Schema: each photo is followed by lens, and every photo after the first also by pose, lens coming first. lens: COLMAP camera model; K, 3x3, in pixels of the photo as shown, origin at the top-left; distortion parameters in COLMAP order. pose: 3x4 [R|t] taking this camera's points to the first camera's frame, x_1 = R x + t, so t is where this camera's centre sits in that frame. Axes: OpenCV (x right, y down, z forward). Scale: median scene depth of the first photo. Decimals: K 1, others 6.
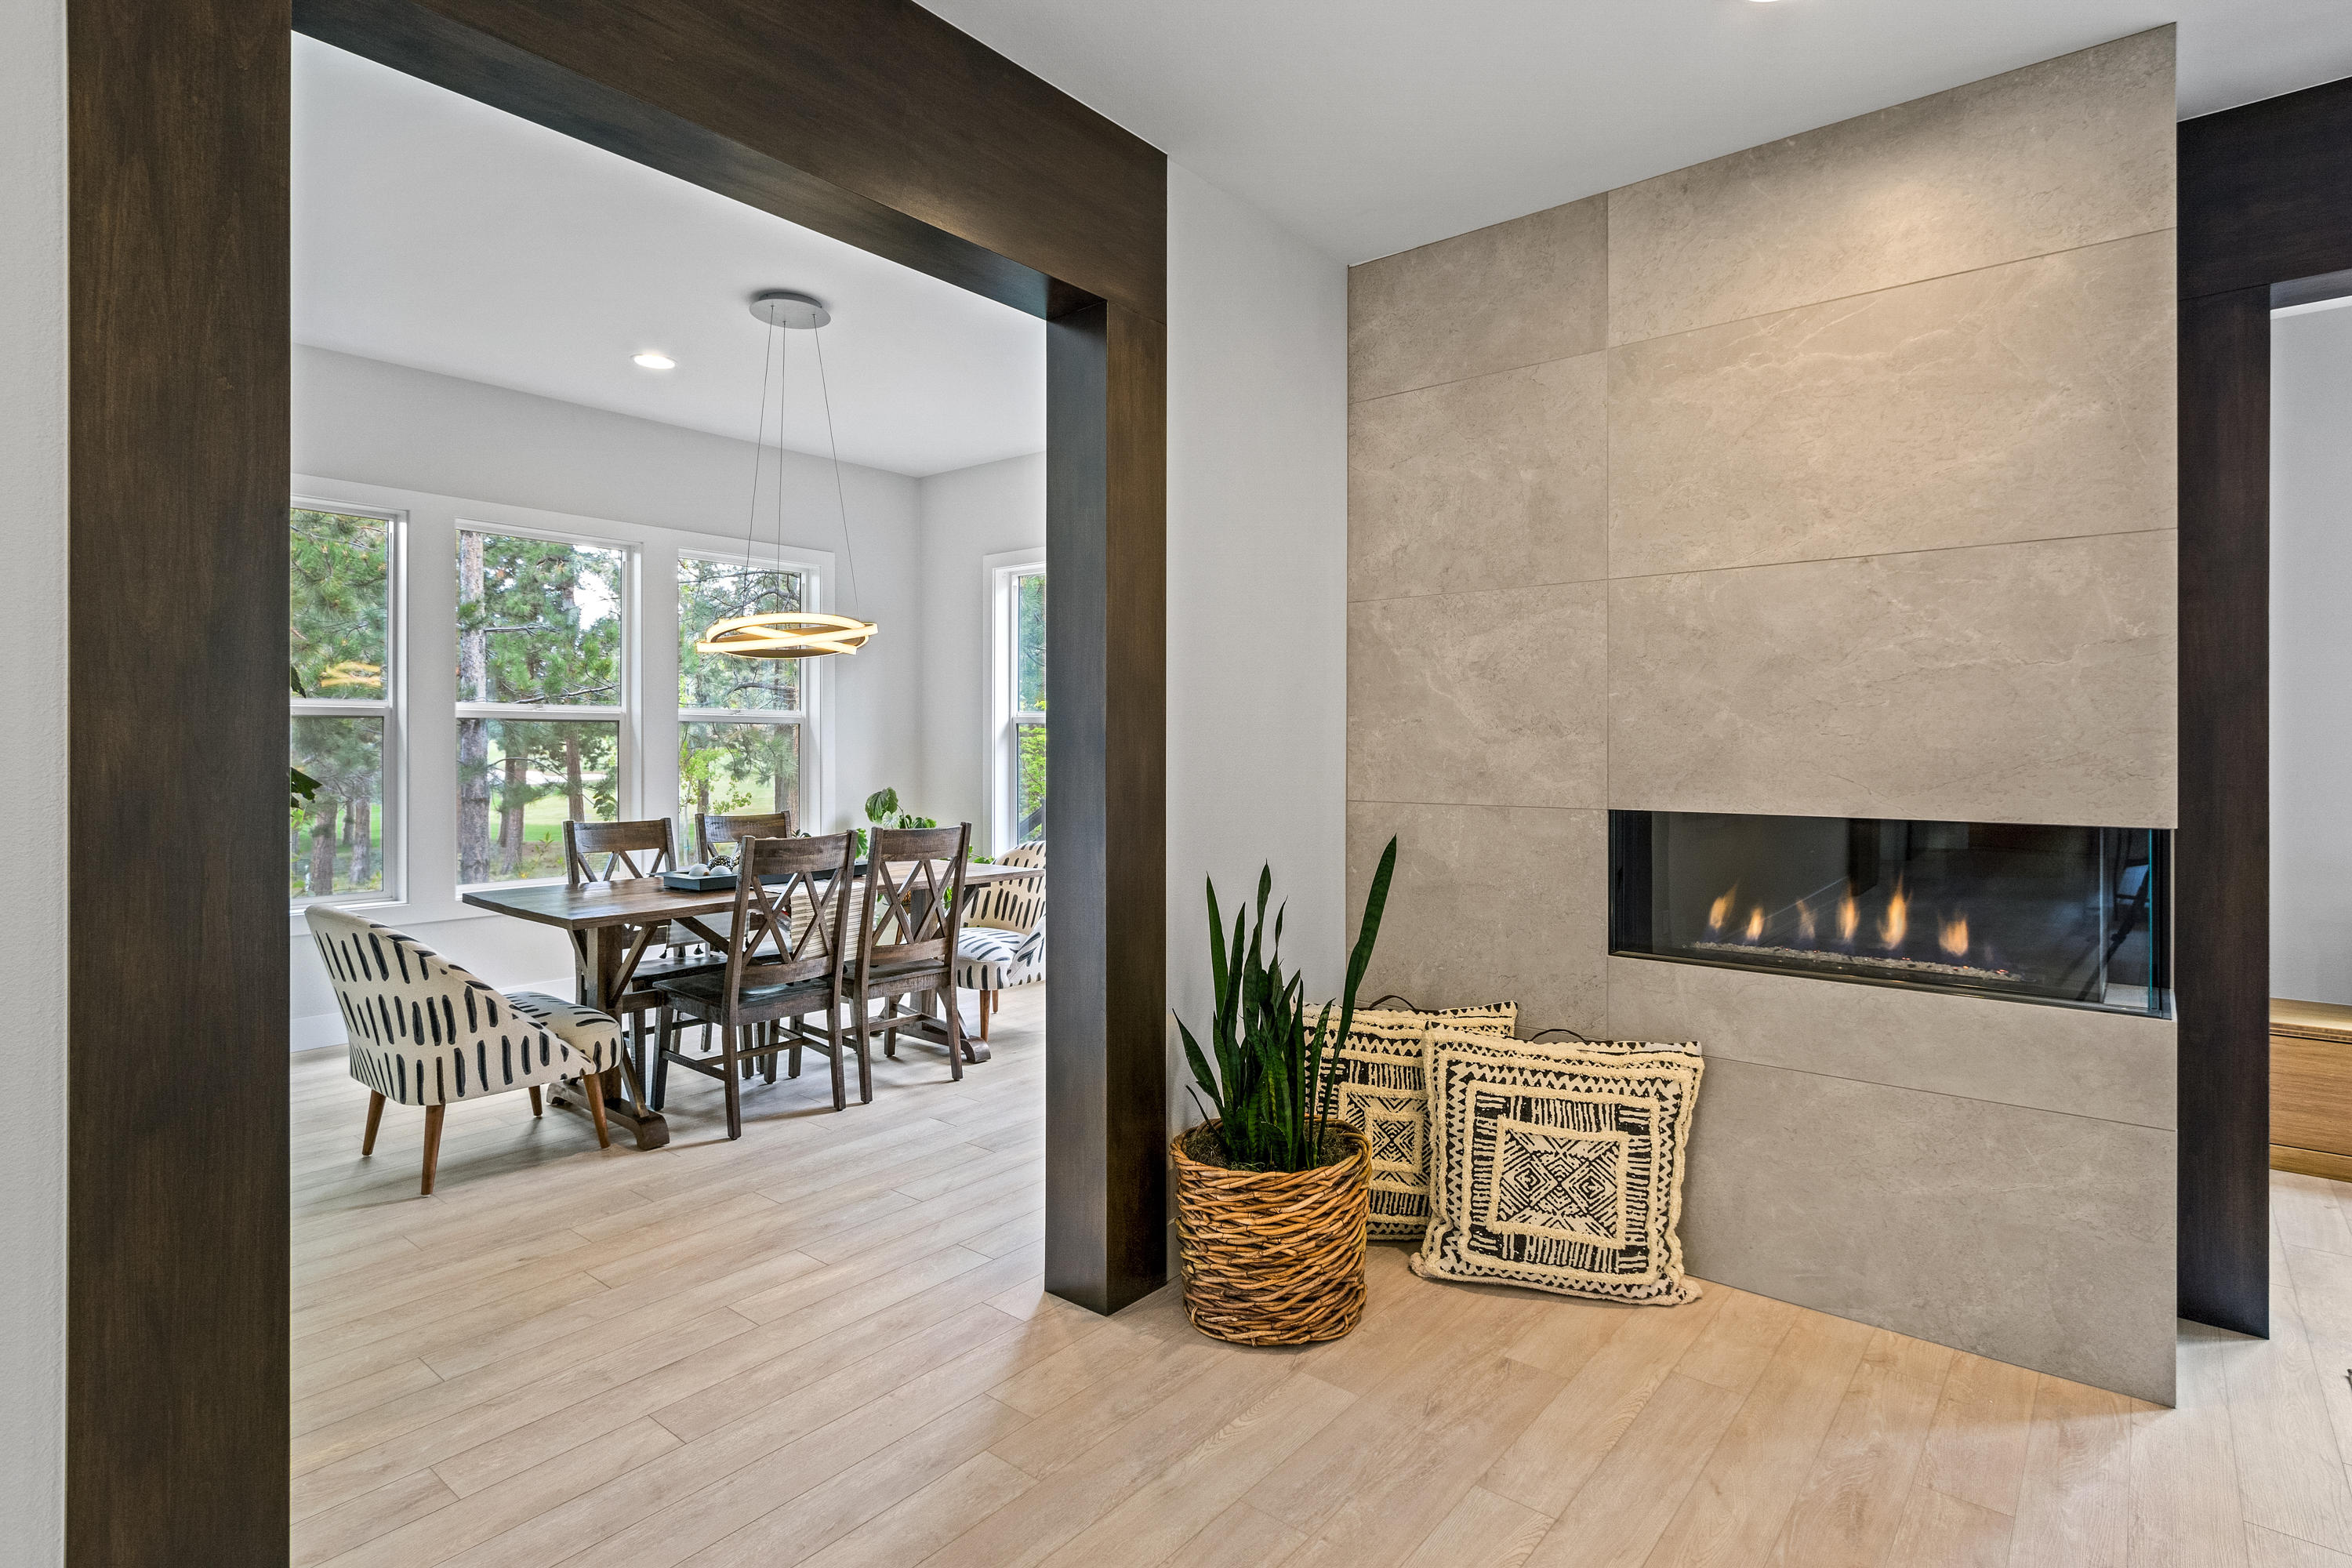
lens RADIAL K [[1173.4, 0, 1178.1], [0, 1173.4, 748.6], [0, 0, 1]] dist [0.002253, -0.000280]
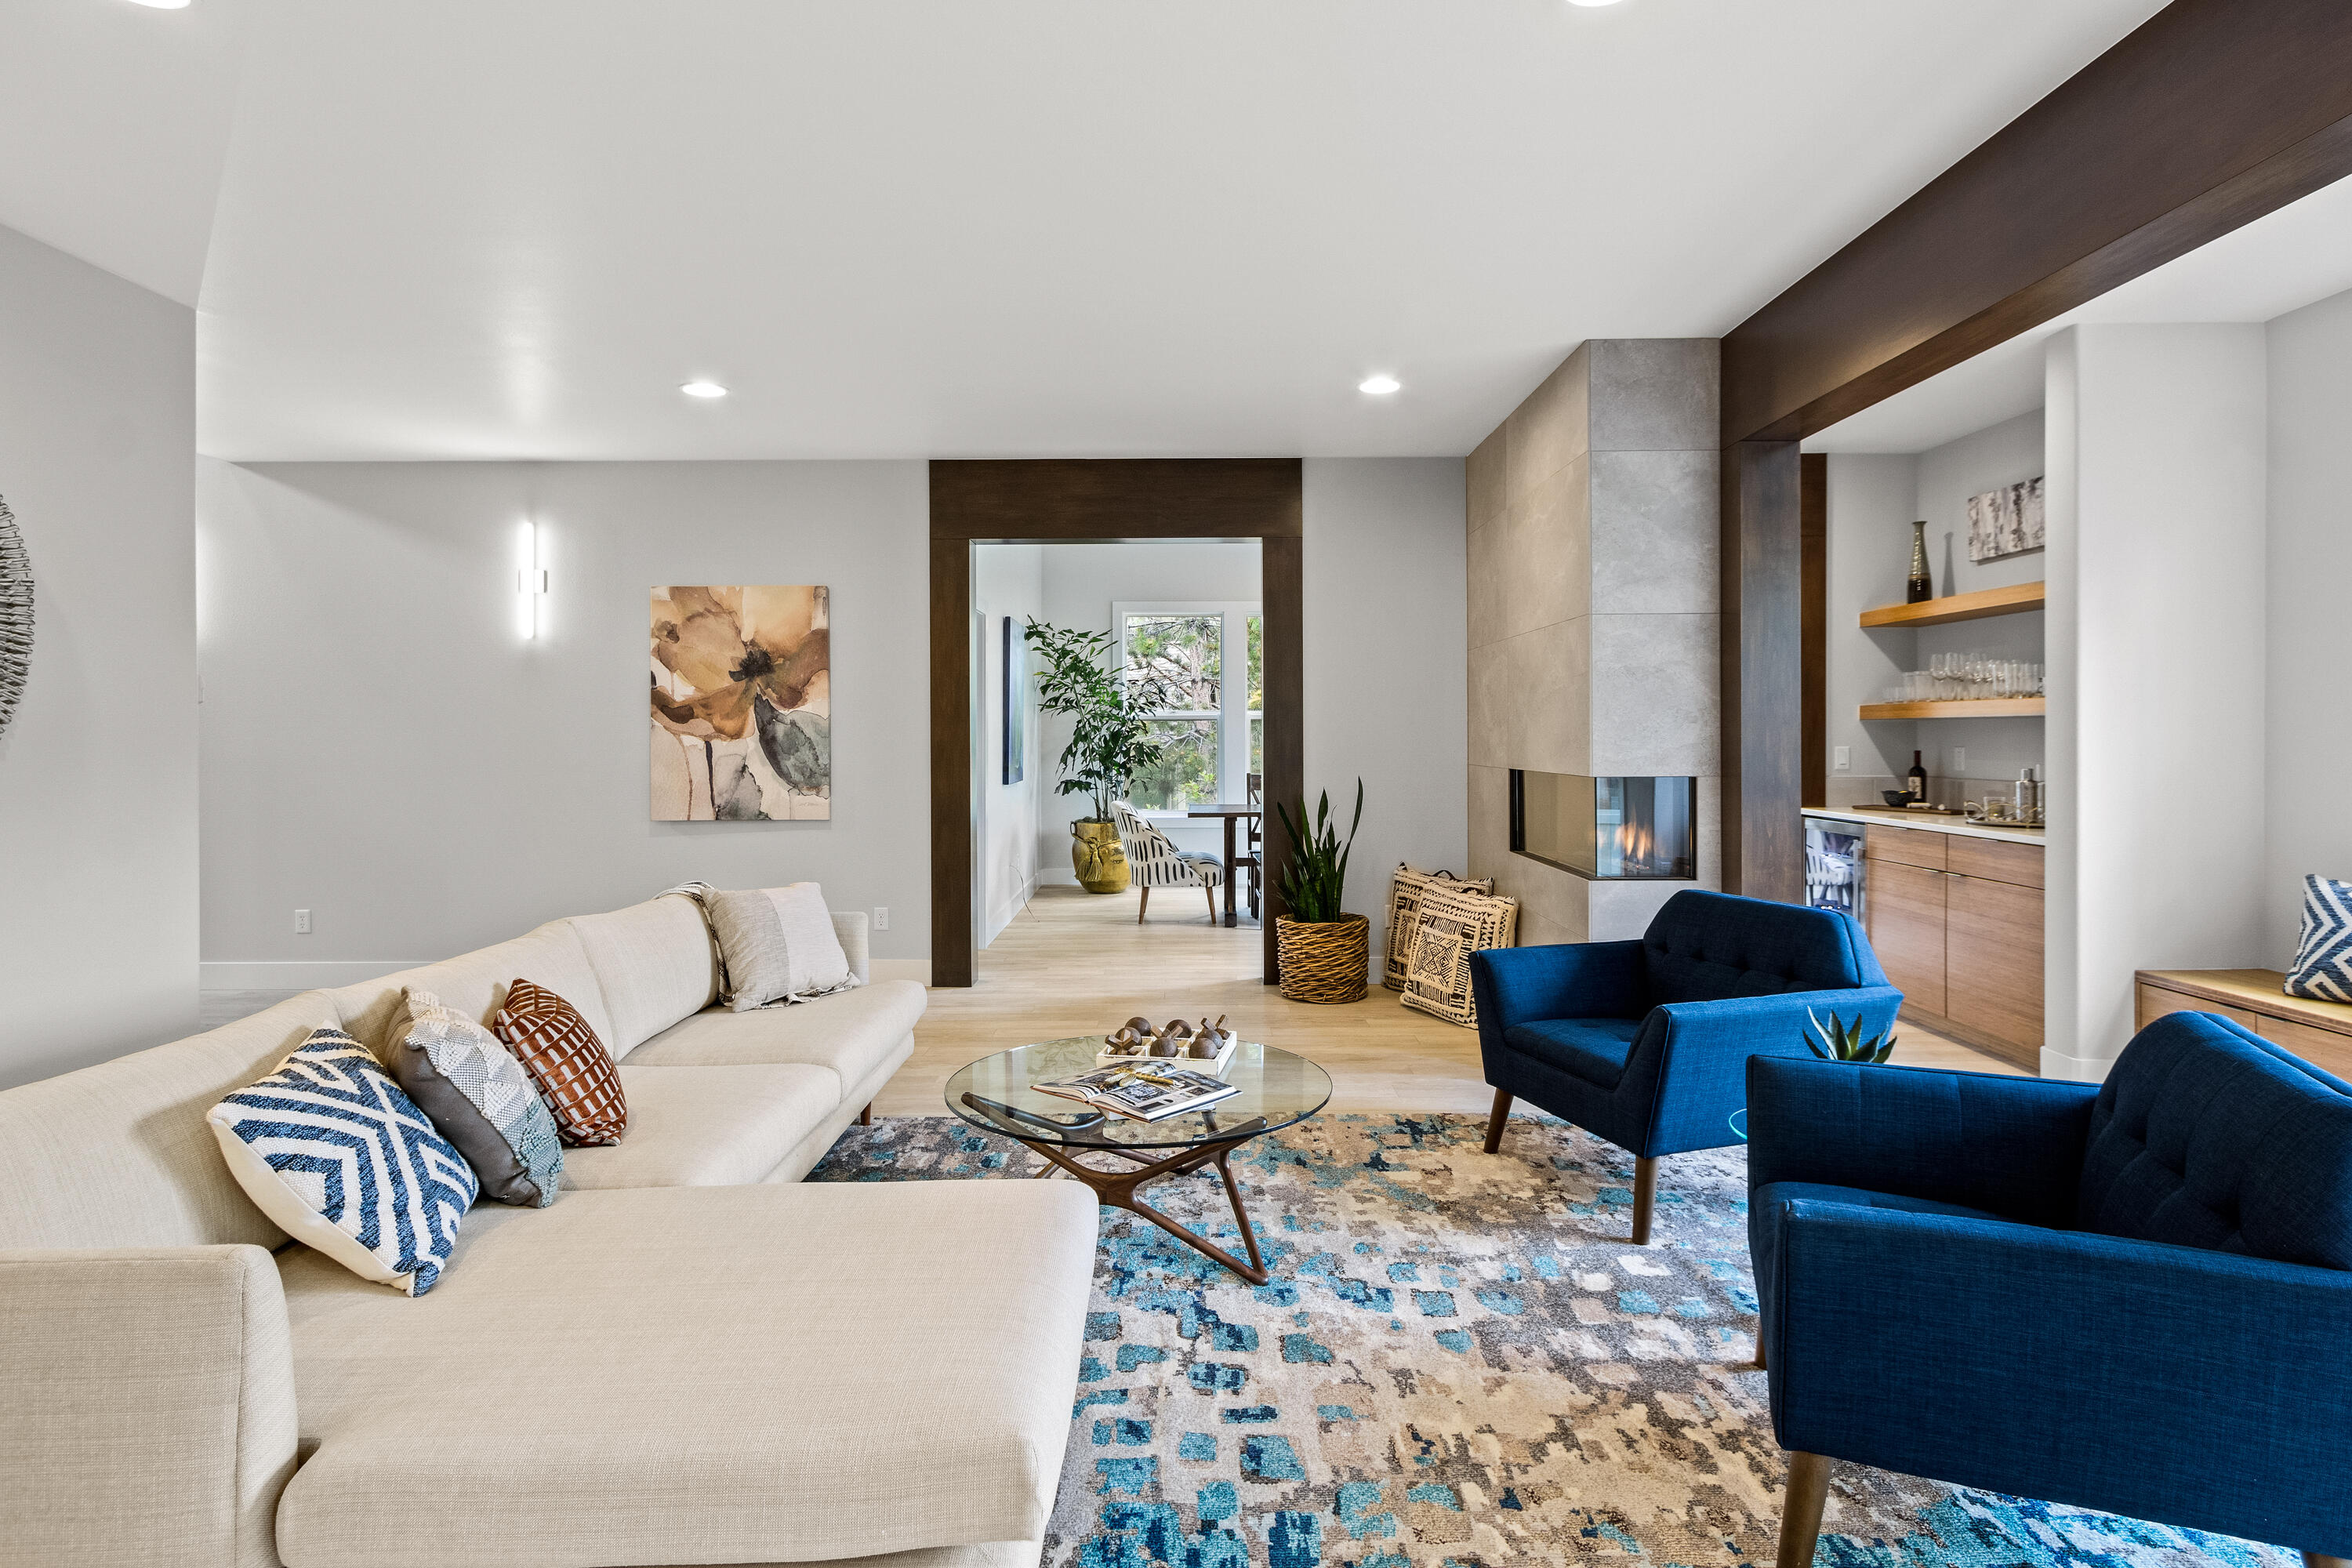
lens RADIAL K [[1215.7, 0, 1187.2], [0, 1215.7, 745.7], [0, 0, 1]] dist [0.001755, -0.000424]
pose [[0.632543, 0.002460, -0.774522, 1.574296], [0.004129, 0.999970, 0.006548, 0.004206], [0.774514, -0.007340, 0.632514, -0.567302]]
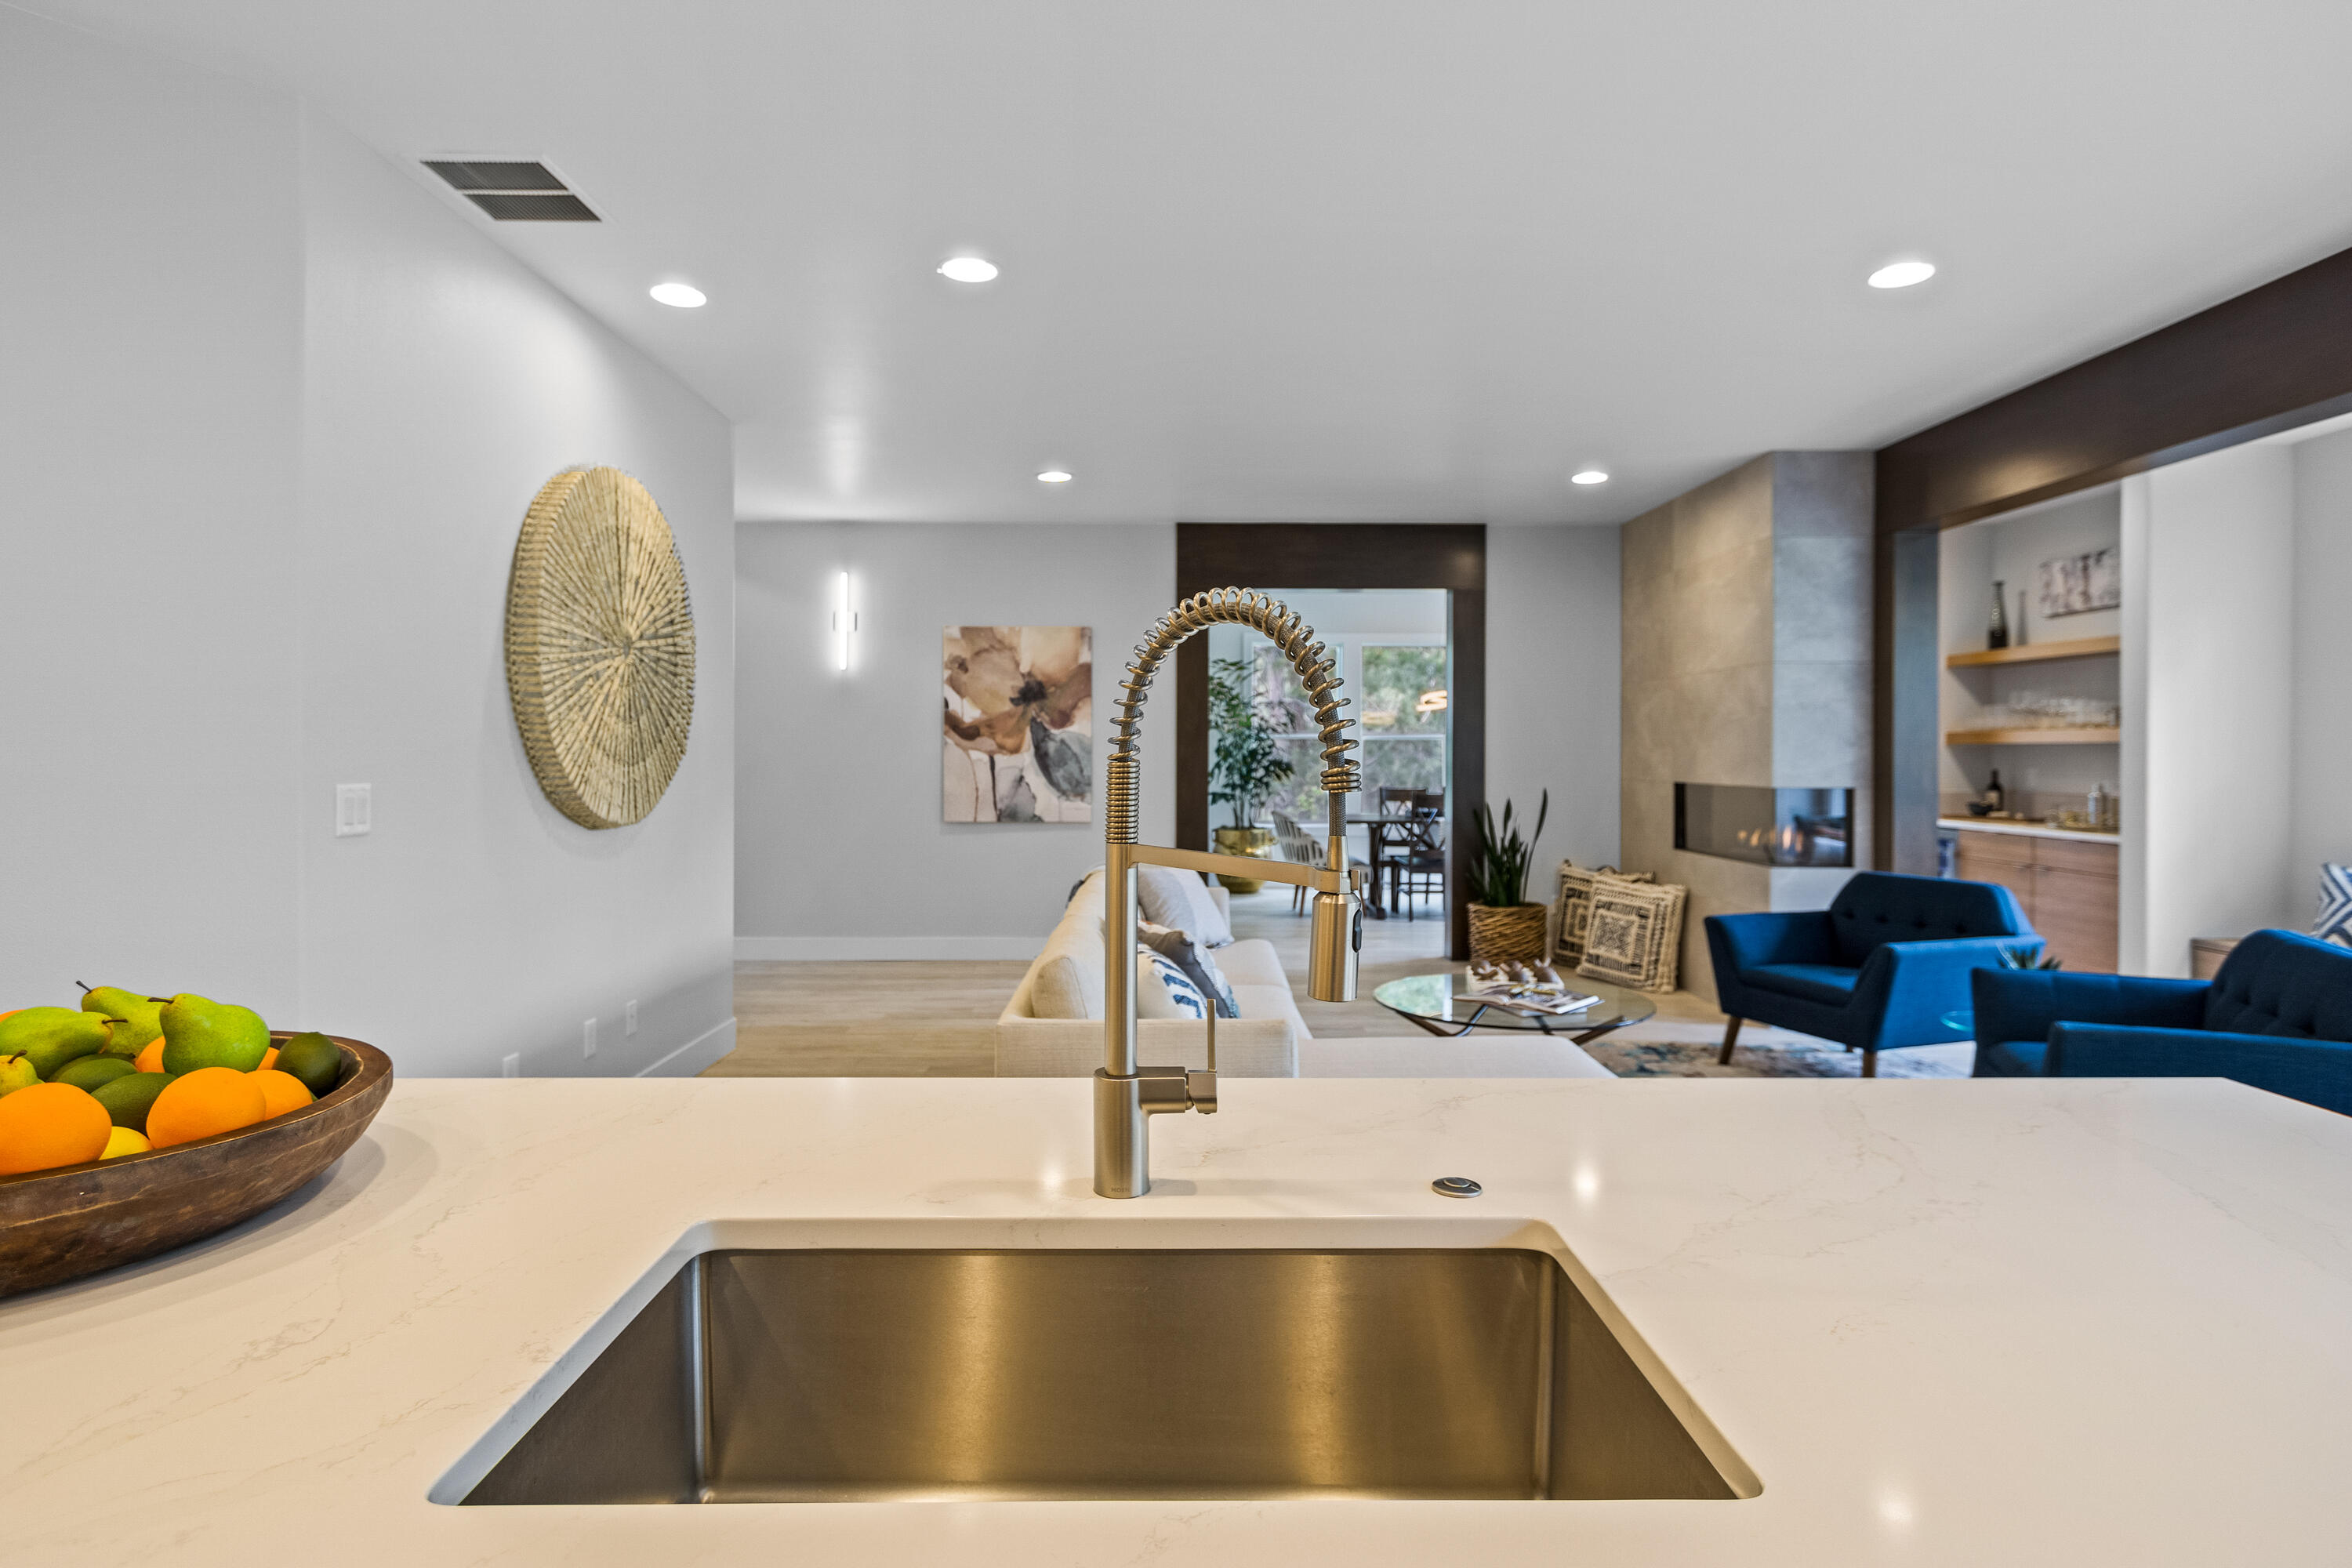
lens RADIAL K [[1225.1, 0, 1178.3], [0, 1225.1, 758.9], [0, 0, 1]] dist [0.001926, -0.000673]
pose [[0.639430, 0.003863, -0.768840, 1.627746], [-0.002233, 0.999992, 0.003167, 0.004569], [0.768846, -0.000309, 0.639434, -1.238089]]
